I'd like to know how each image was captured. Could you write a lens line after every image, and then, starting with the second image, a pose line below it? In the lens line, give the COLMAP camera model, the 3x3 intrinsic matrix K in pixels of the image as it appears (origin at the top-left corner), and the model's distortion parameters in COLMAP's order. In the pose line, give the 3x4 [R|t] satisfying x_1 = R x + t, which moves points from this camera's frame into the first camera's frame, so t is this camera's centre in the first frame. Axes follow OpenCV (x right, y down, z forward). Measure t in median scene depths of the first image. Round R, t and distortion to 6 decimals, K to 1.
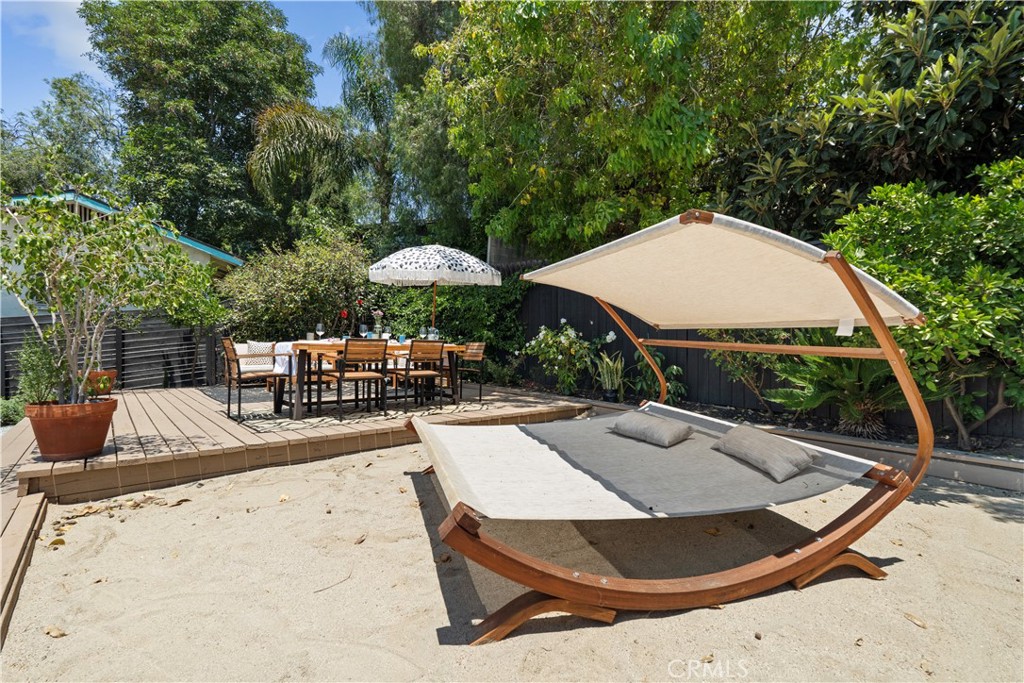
lens RADIAL K [[455.2, 0, 512.0], [0, 455.2, 341.5], [0, 0, 1]] dist [-0.000564, -0.009308]
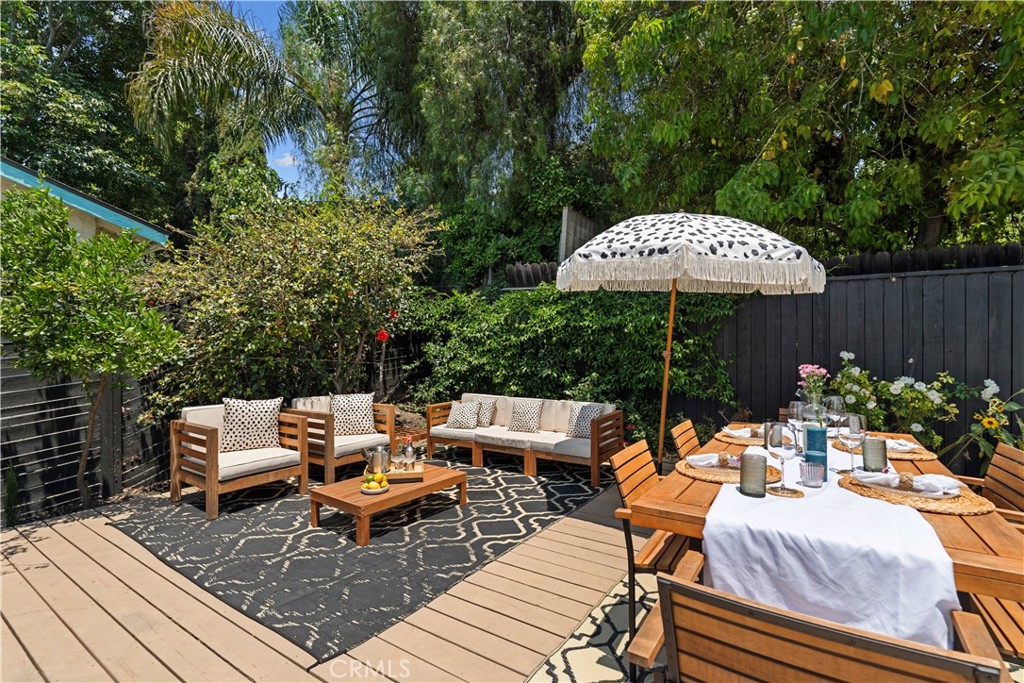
lens RADIAL K [[455.2, 0, 512.0], [0, 455.2, 341.5], [0, 0, 1]] dist [-0.000564, -0.009308]
pose [[0.965613, -0.006073, 0.259913, -0.369416], [0.008357, 0.999936, -0.007684, -0.049215], [-0.259850, 0.009592, 0.965601, 0.413678]]
